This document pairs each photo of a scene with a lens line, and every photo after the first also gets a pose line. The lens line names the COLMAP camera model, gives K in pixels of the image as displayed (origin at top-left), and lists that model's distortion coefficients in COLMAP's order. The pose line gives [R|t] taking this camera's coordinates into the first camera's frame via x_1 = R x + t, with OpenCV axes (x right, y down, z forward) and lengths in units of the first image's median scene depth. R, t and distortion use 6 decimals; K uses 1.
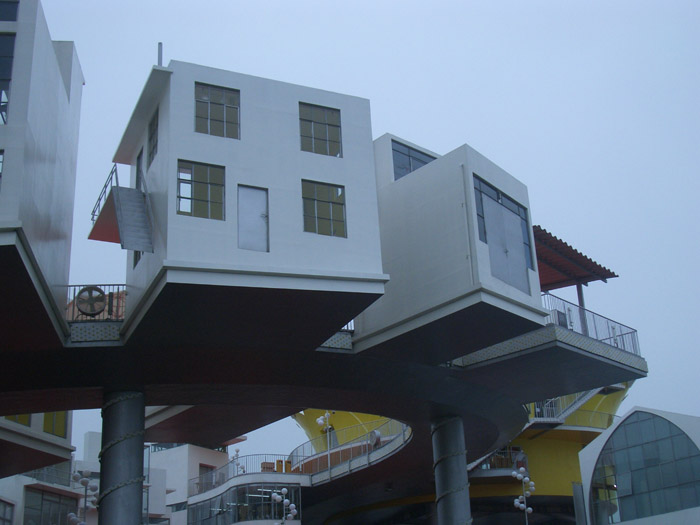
lens RADIAL K [[1021.3, 0, 350.0], [0, 1021.3, 262.5], [0, 0, 1]] dist [-0.107816, -0.039576]
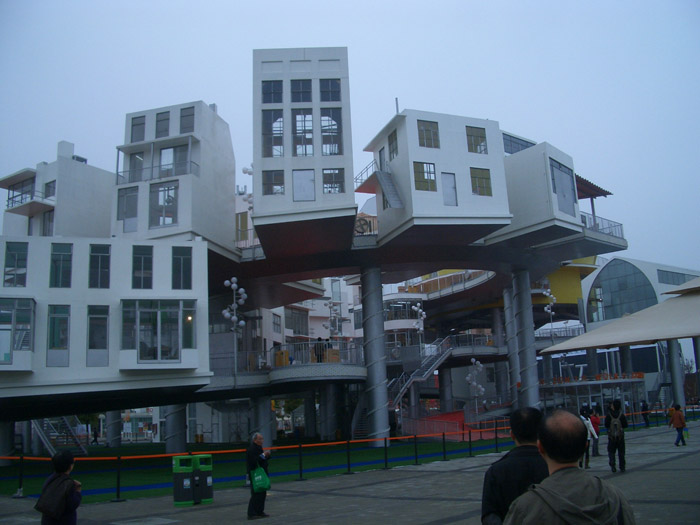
lens RADIAL K [[719.4, 0, 350.0], [0, 719.4, 262.5], [0, 0, 1]] dist [-0.188310, 0.004741]
pose [[0.998119, -0.009868, -0.060504, -0.182299], [0.021249, 0.981463, 0.190472, -0.155061], [0.057502, -0.191399, 0.979826, -0.395037]]
